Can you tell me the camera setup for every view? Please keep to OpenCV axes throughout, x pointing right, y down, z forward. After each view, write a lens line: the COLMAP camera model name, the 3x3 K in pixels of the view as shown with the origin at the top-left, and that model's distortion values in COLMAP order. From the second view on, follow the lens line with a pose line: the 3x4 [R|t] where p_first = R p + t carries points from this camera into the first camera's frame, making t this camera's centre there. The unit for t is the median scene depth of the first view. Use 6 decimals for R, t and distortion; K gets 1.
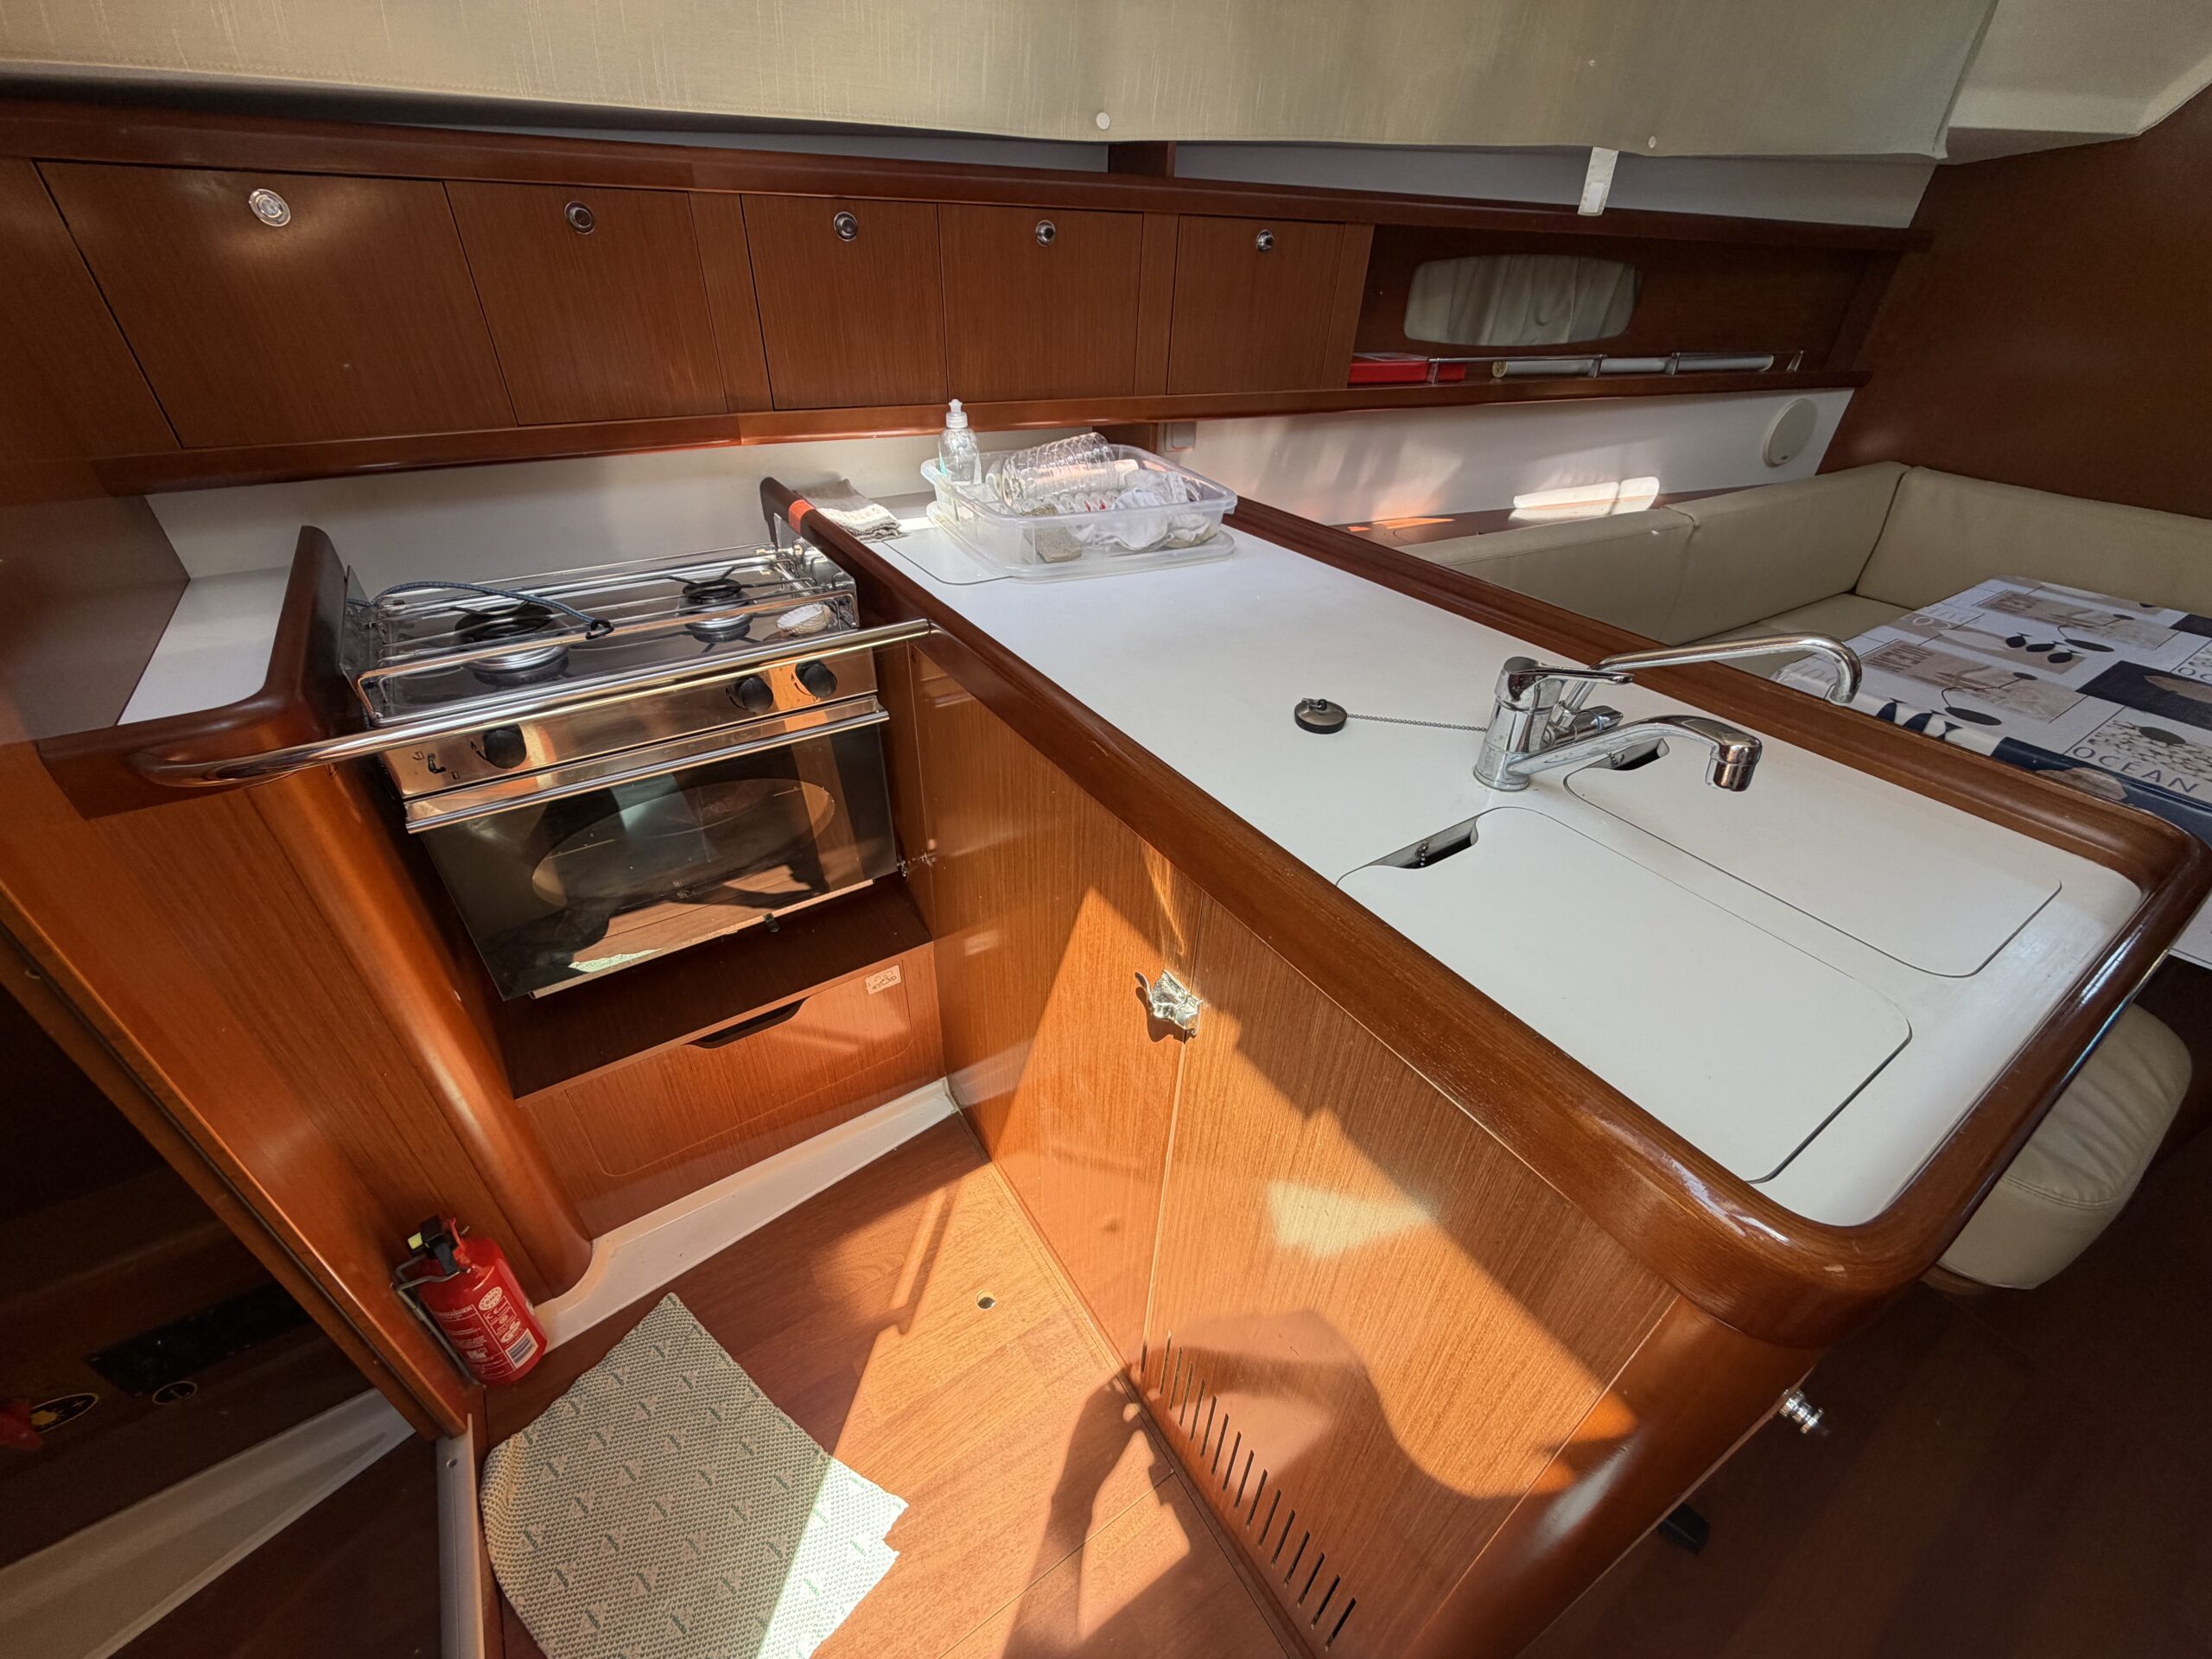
lens RADIAL K [[880.4, 0, 1099.1], [0, 880.4, 828.4], [0, 0, 1]] dist [0.002571, -0.000803]
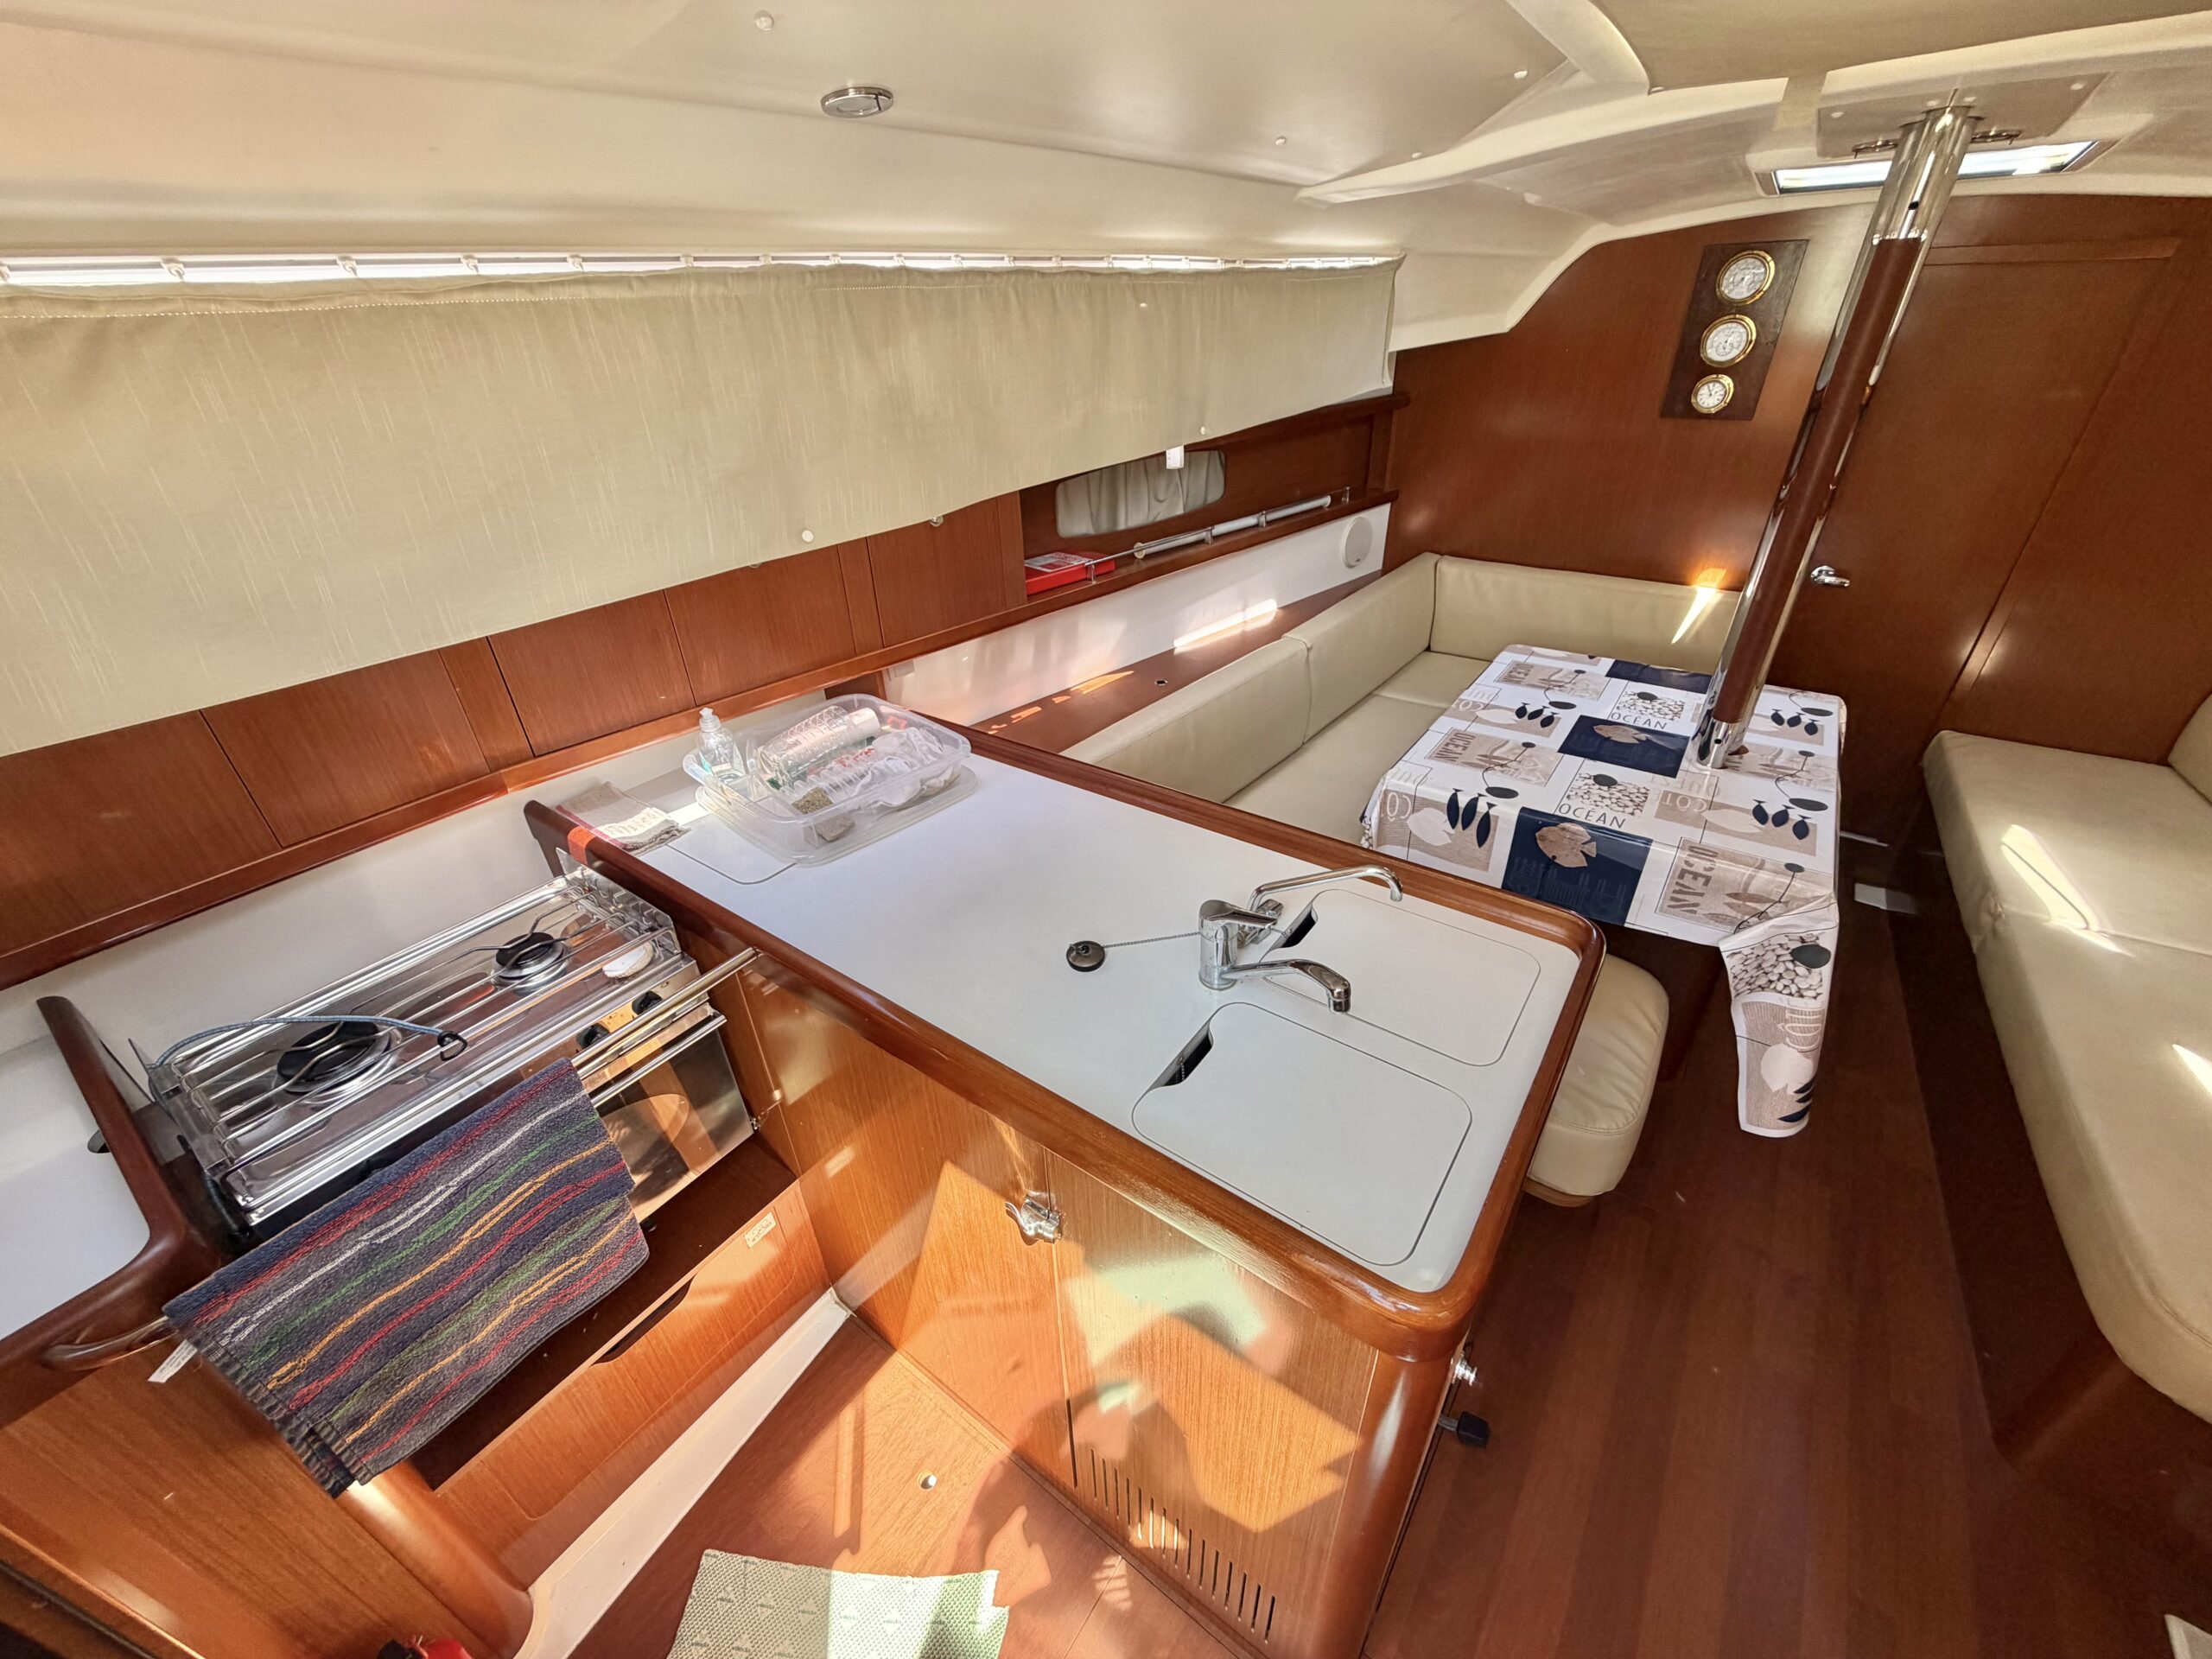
lens RADIAL K [[880.4, 0, 1099.1], [0, 880.4, 828.4], [0, 0, 1]] dist [0.002571, -0.000803]
pose [[0.935007, -0.233832, 0.266616, -0.027276], [0.248342, 0.968432, -0.021570, -0.182689], [-0.253156, 0.086380, 0.963561, -0.202457]]
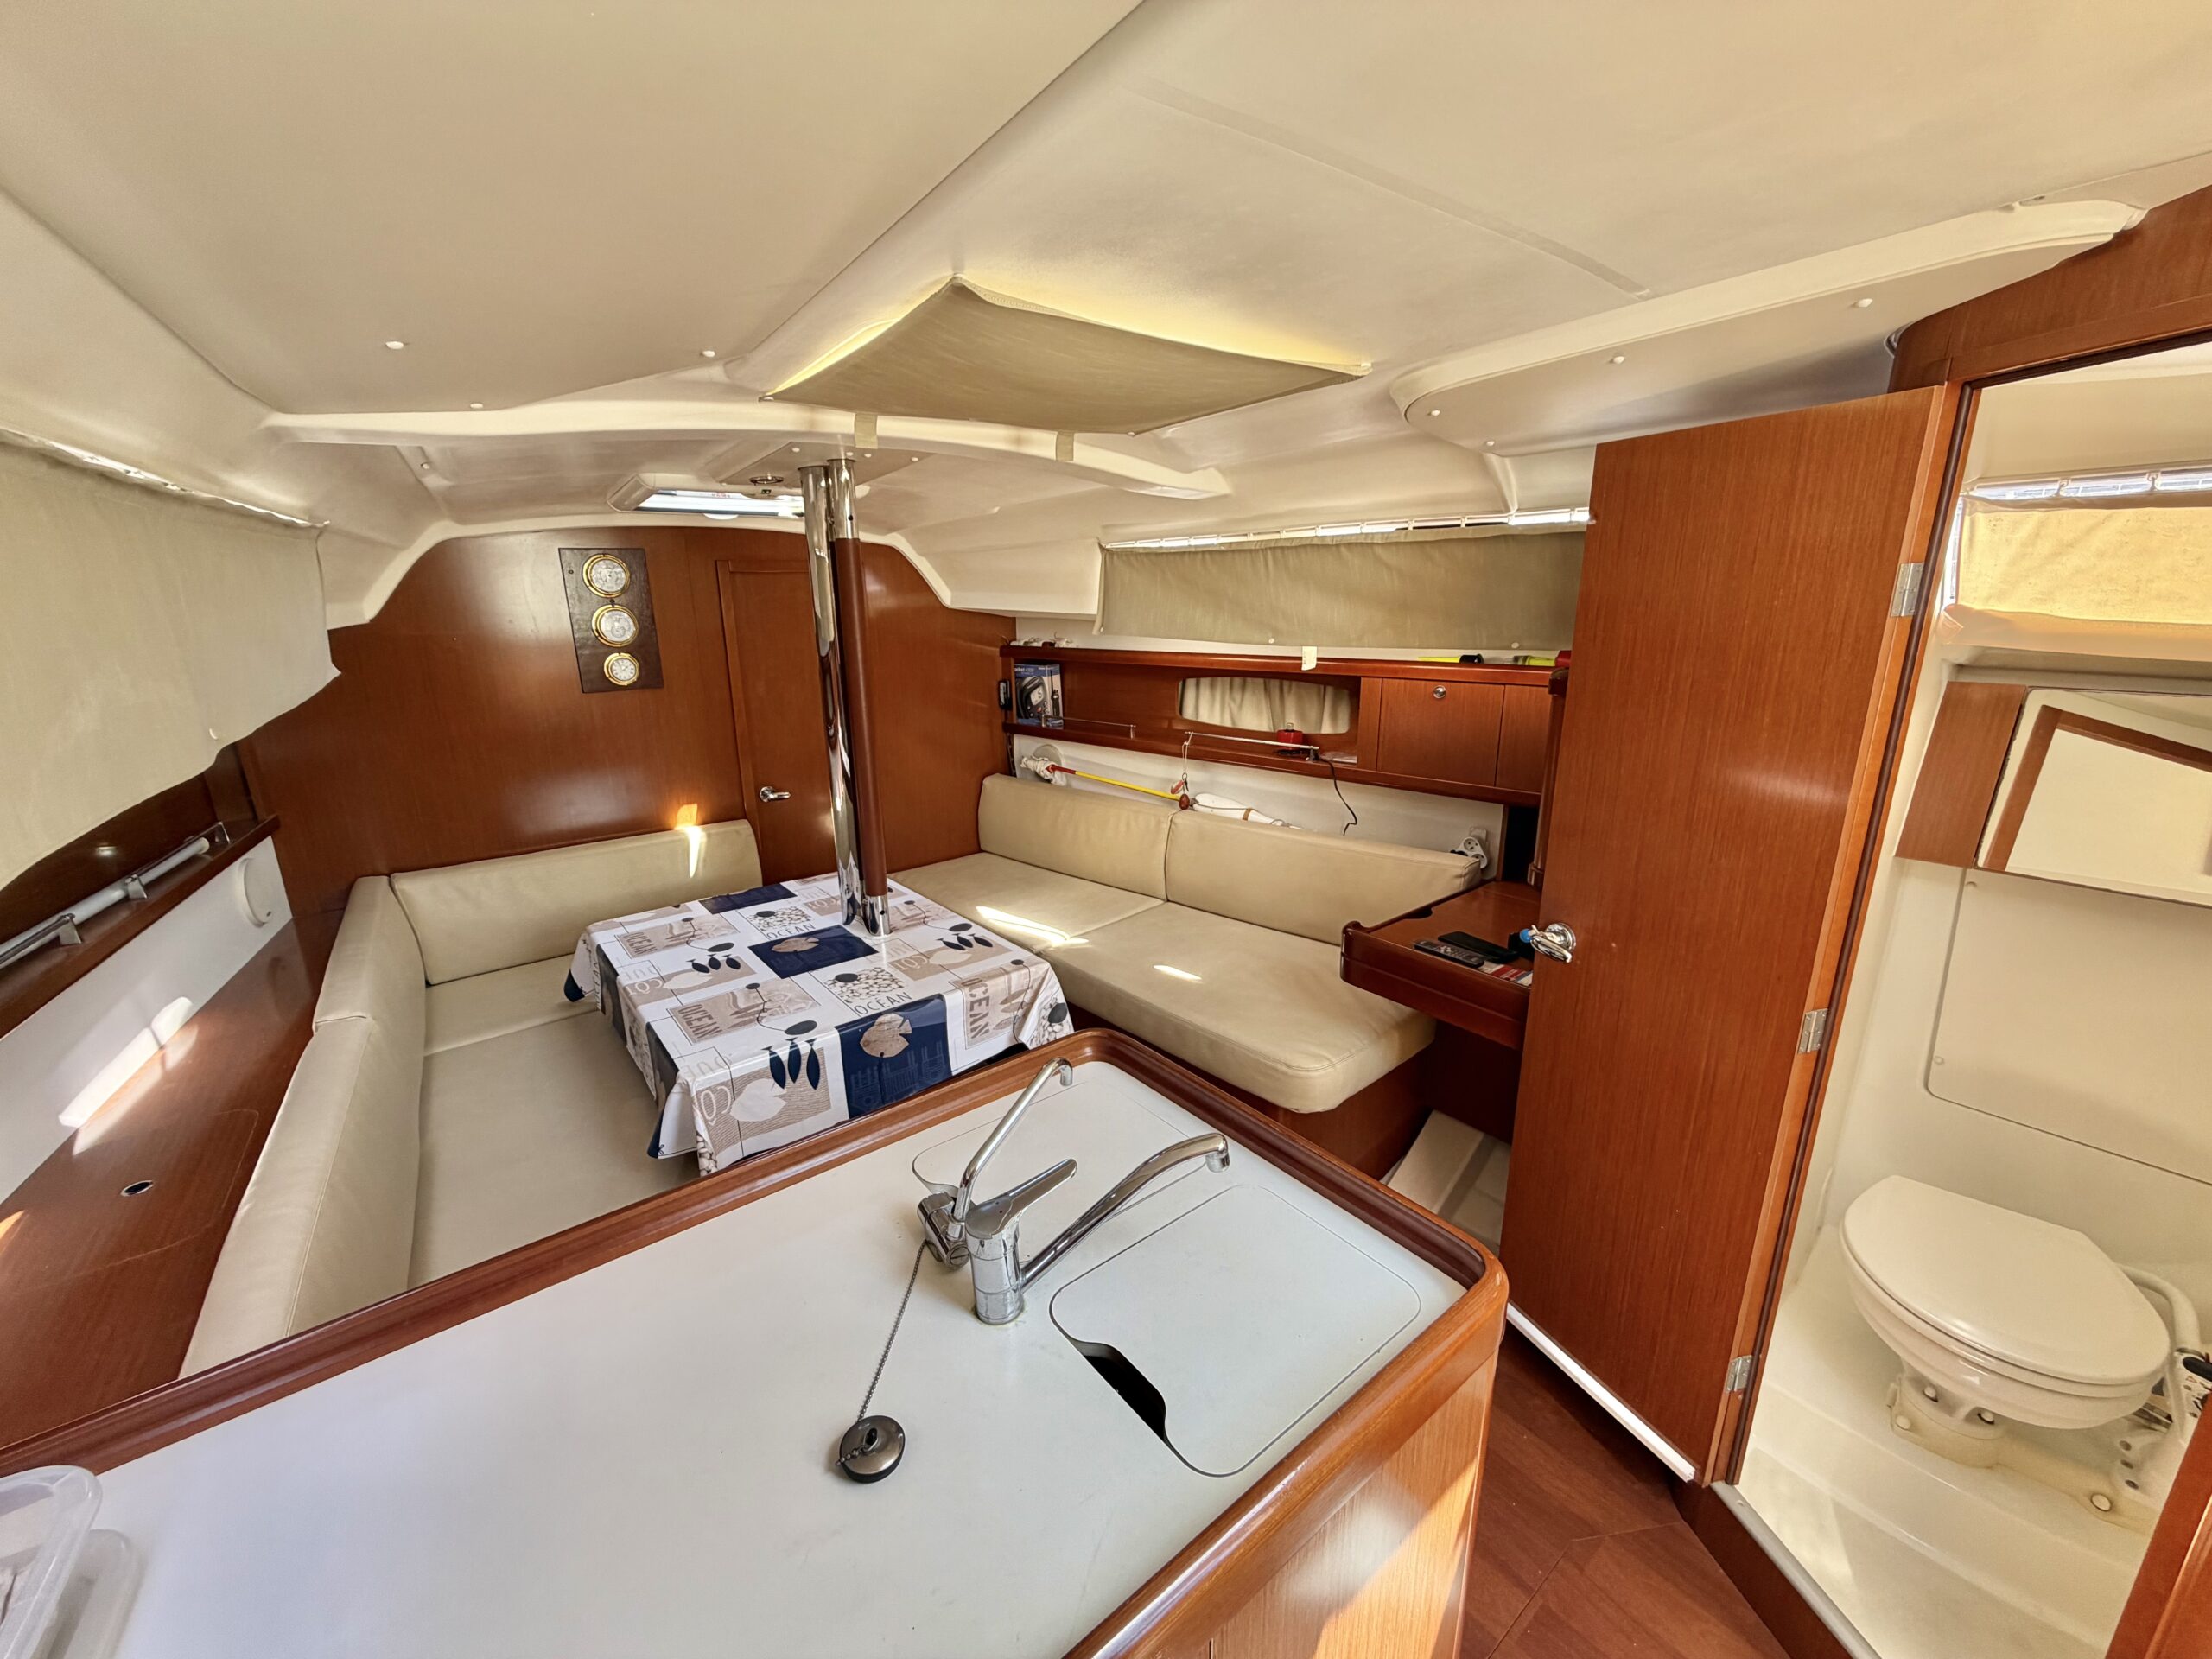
lens RADIAL K [[880.4, 0, 1099.1], [0, 880.4, 828.4], [0, 0, 1]] dist [0.002571, -0.000803]
pose [[-0.083584, -0.288267, 0.953895, -0.245463], [0.573304, 0.769049, 0.282642, -0.440282], [-0.815068, 0.570496, 0.100985, 0.271748]]
